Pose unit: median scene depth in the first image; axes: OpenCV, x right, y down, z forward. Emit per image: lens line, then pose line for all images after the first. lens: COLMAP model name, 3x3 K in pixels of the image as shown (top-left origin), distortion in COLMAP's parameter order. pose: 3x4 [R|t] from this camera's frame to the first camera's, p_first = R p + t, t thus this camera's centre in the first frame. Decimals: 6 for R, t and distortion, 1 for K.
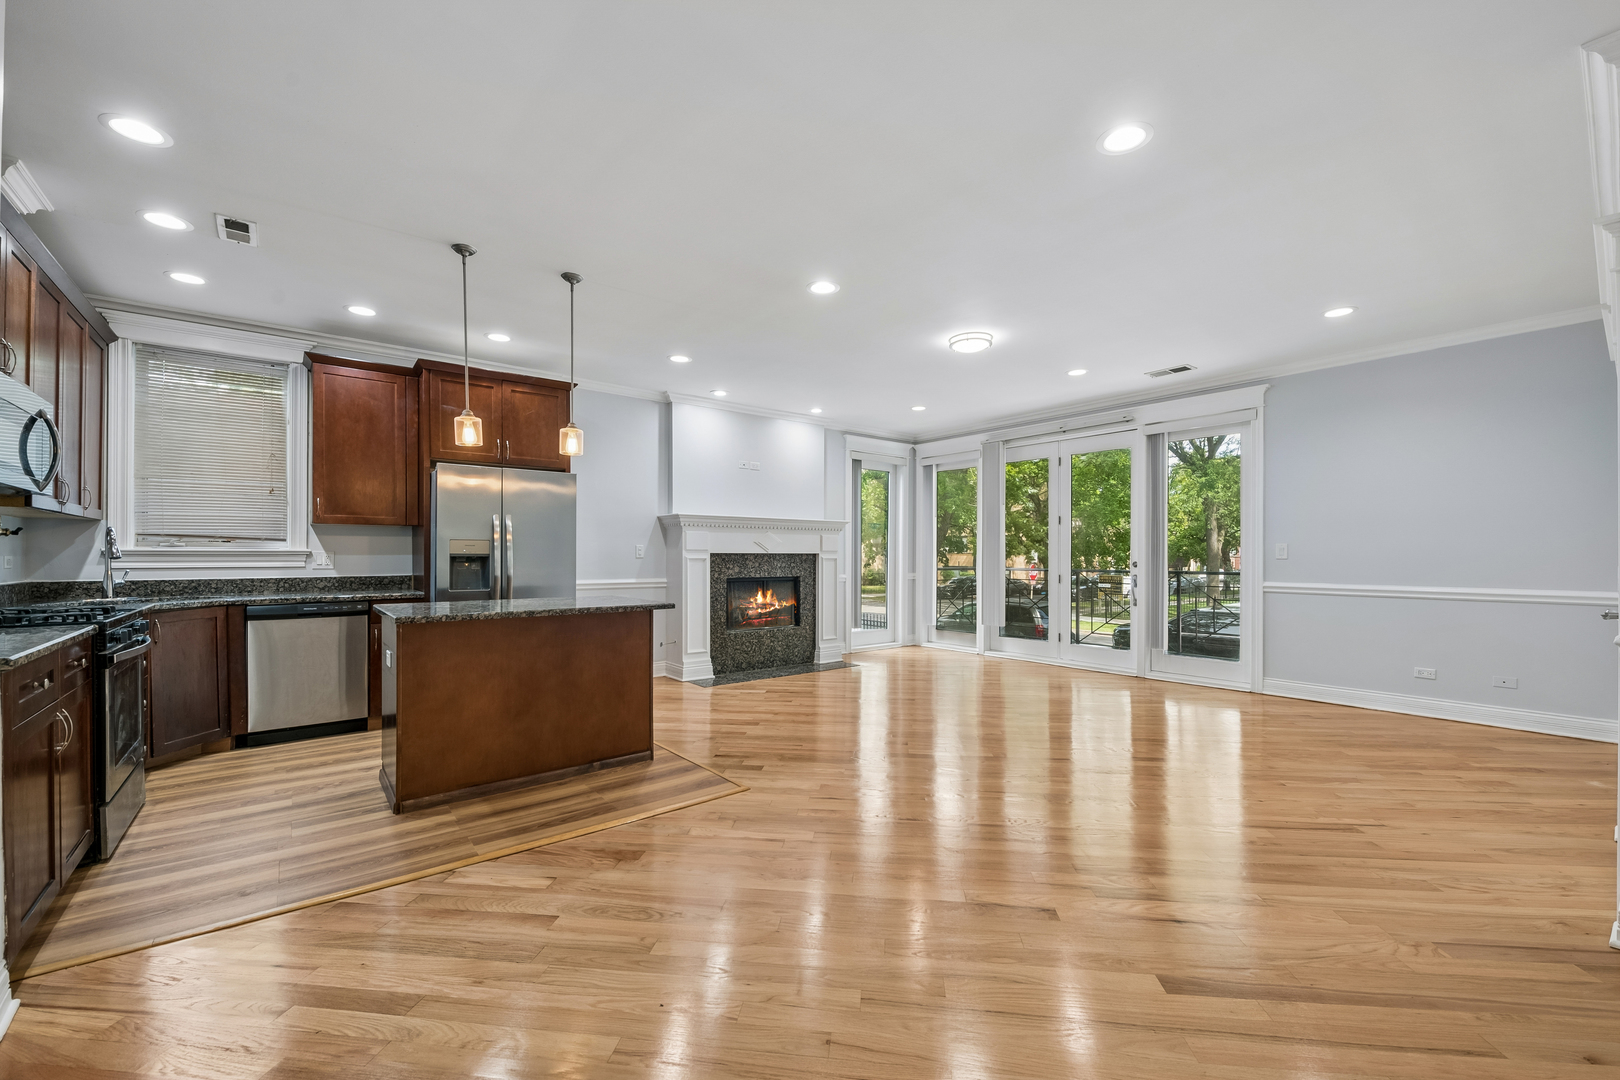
lens RADIAL K [[654.9, 0, 814.1], [0, 654.9, 554.3], [0, 0, 1]] dist [-0.000183, -0.000138]
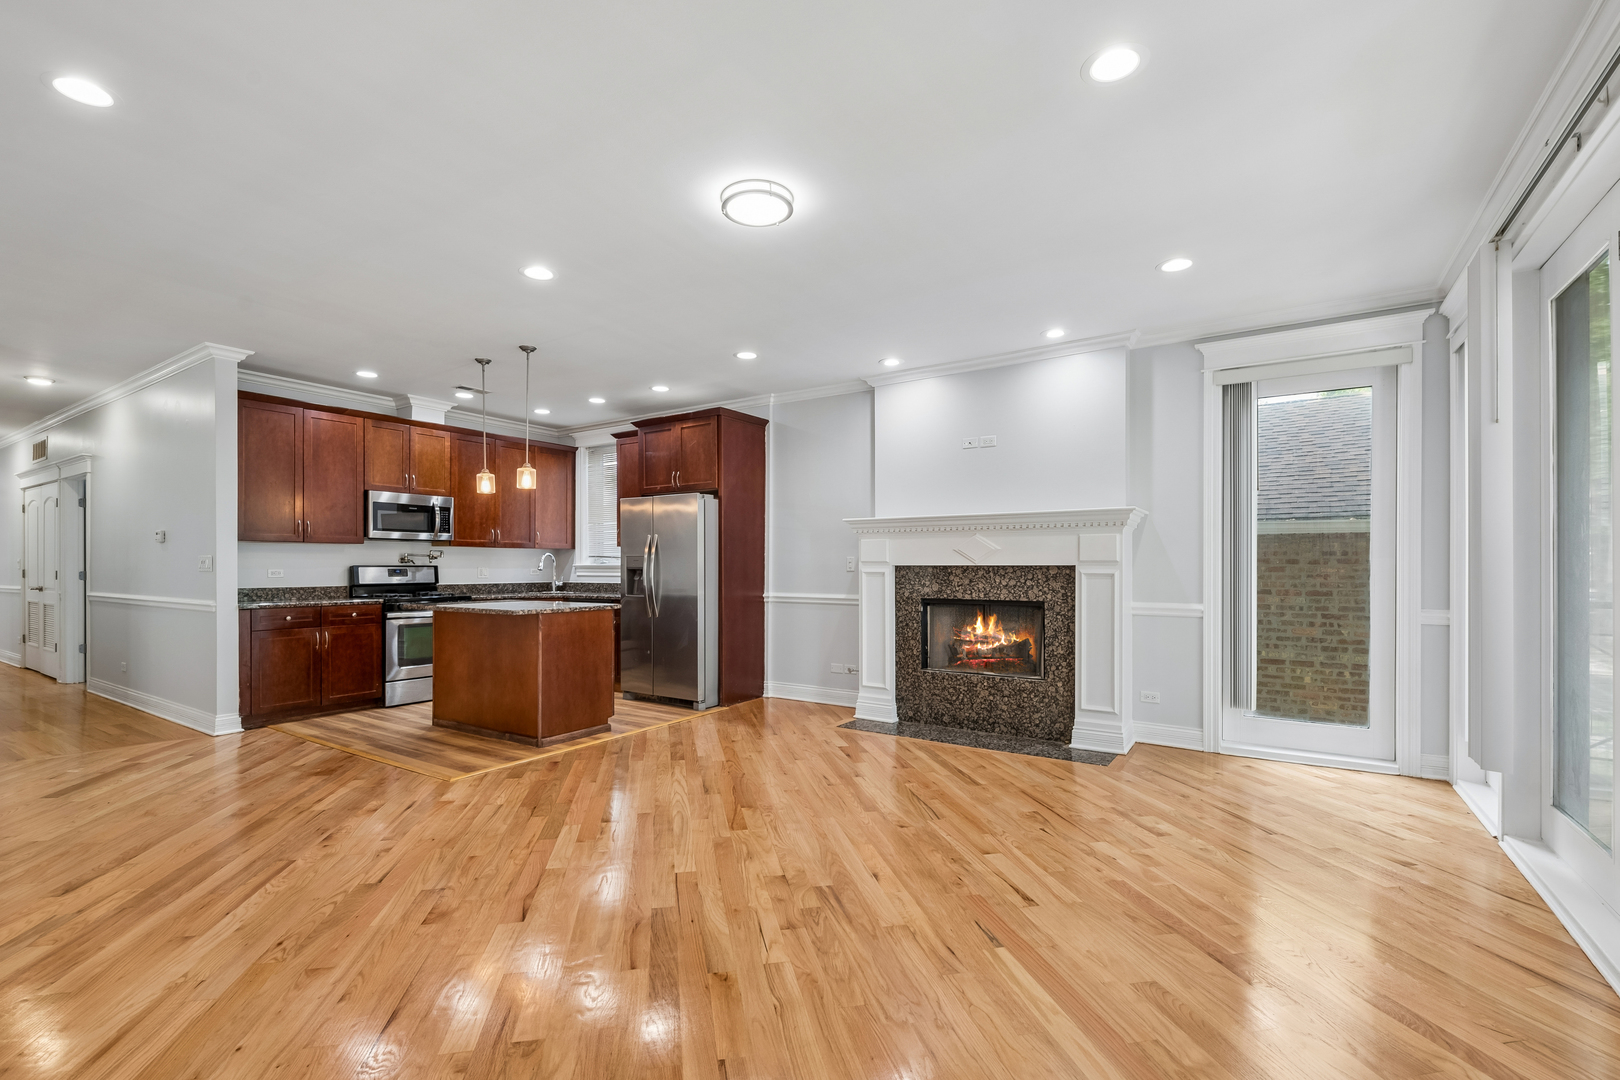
lens RADIAL K [[735.3, 0, 809.4], [0, 735.3, 567.5], [0, 0, 1]] dist [-0.000906, -0.000396]
pose [[0.297210, -0.001249, -0.954811, 0.641221], [0.001167, 0.999999, -0.000945, 0.001279], [0.954811, -0.000833, 0.297211, 0.617085]]
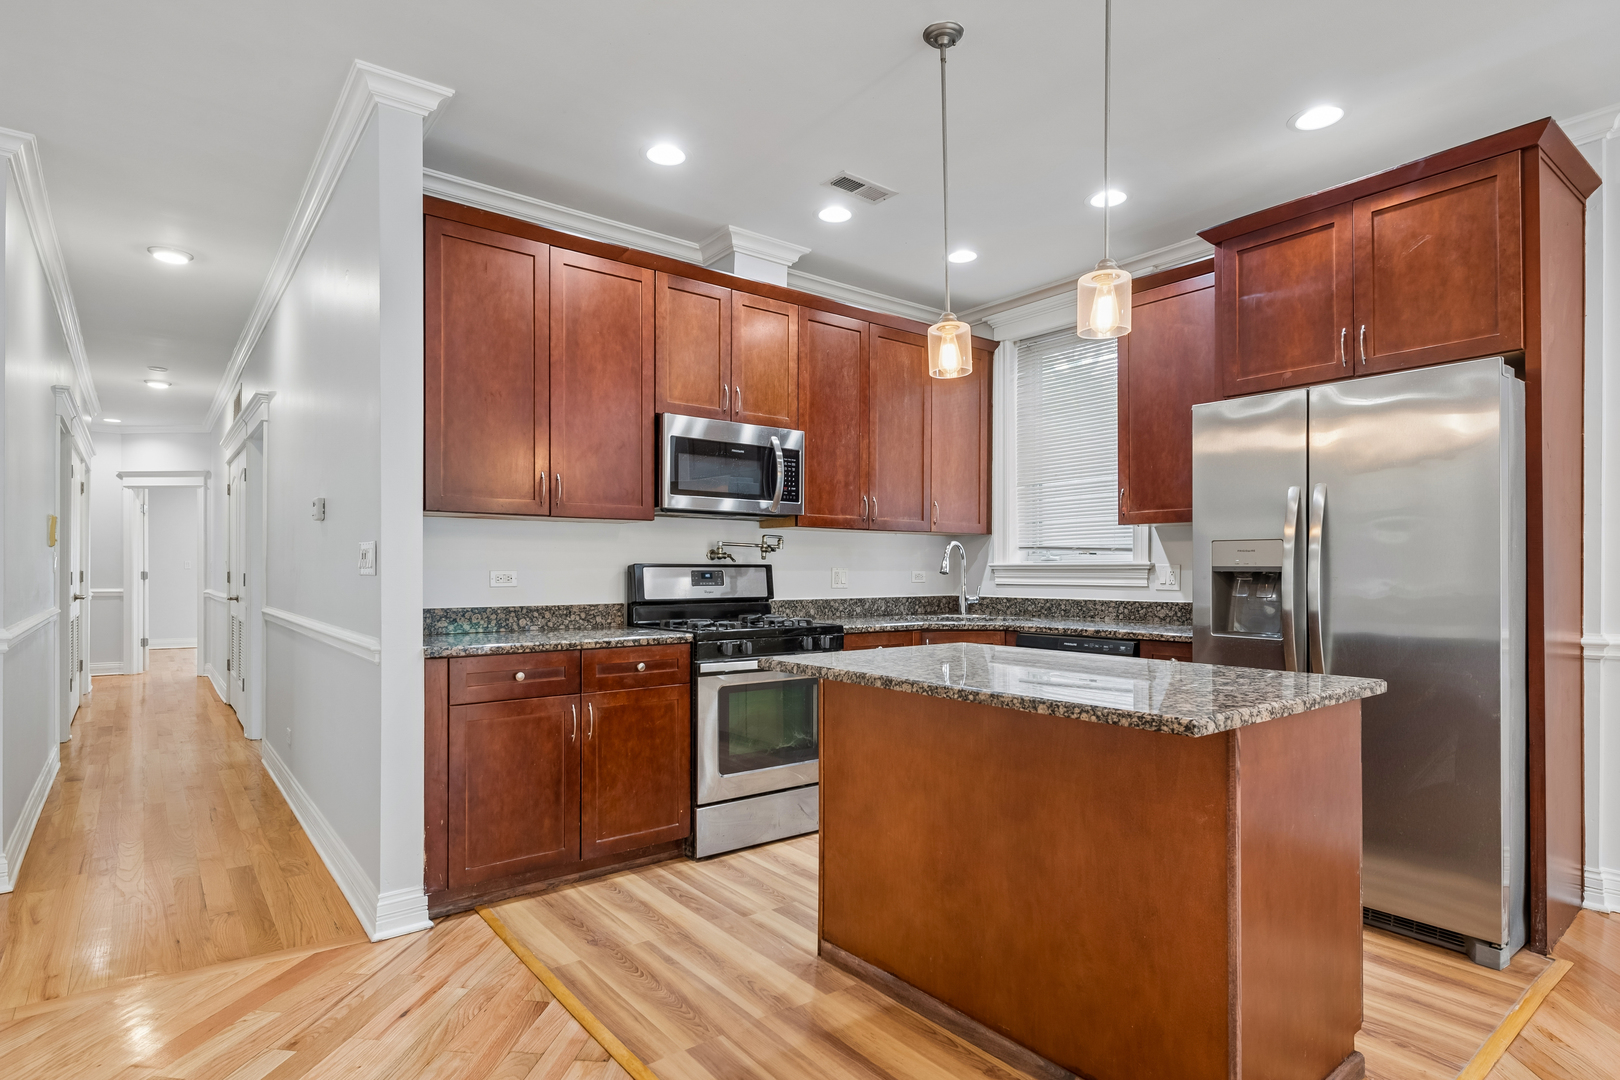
lens RADIAL K [[851.1, 0, 814.2], [0, 851.1, 568.6], [0, 0, 1]] dist [0.012864, -0.000800]
pose [[-0.011429, -0.004208, -0.999926, 0.108183], [-0.000304, 0.999991, -0.004205, 0.002611], [0.999935, 0.000256, -0.011431, 0.457931]]
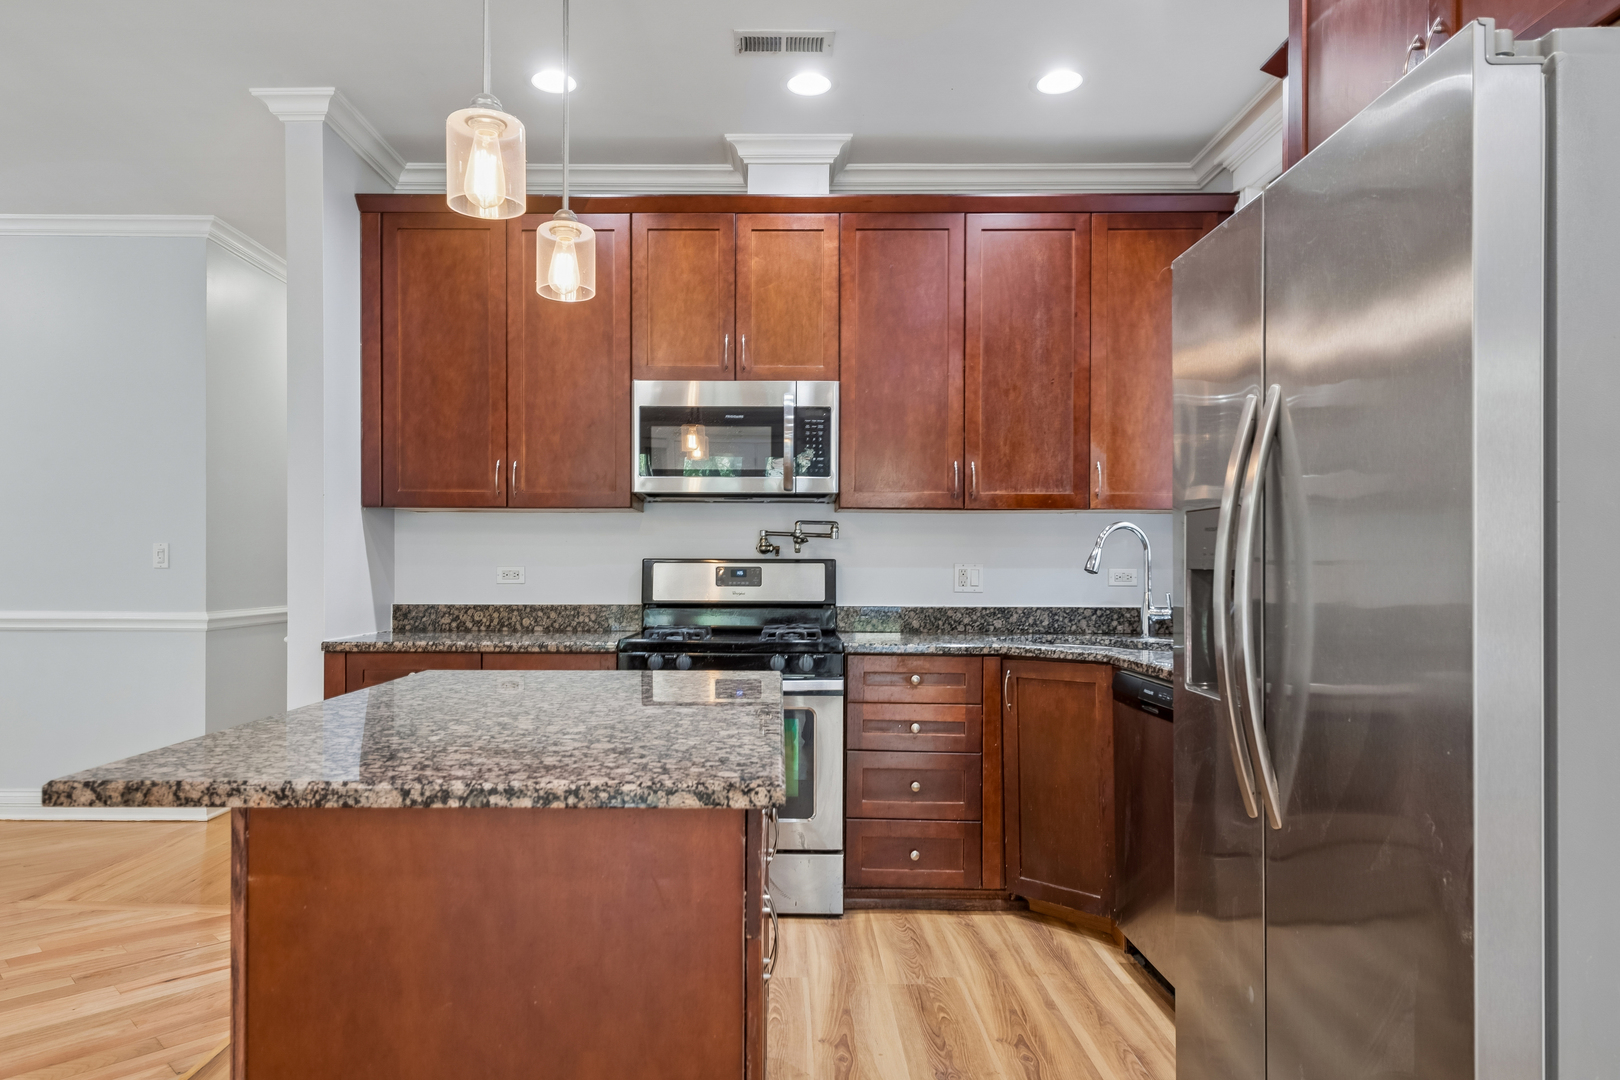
lens RADIAL K [[1017.8, 0, 797.5], [0, 1017.8, 570.7], [0, 0, 1]] dist [0.004271, 0.001786]
pose [[-0.635369, -0.001914, -0.772206, -0.070844], [-0.004019, 0.999992, 0.000828, 0.002983], [0.772198, 0.003630, -0.635371, 0.780543]]
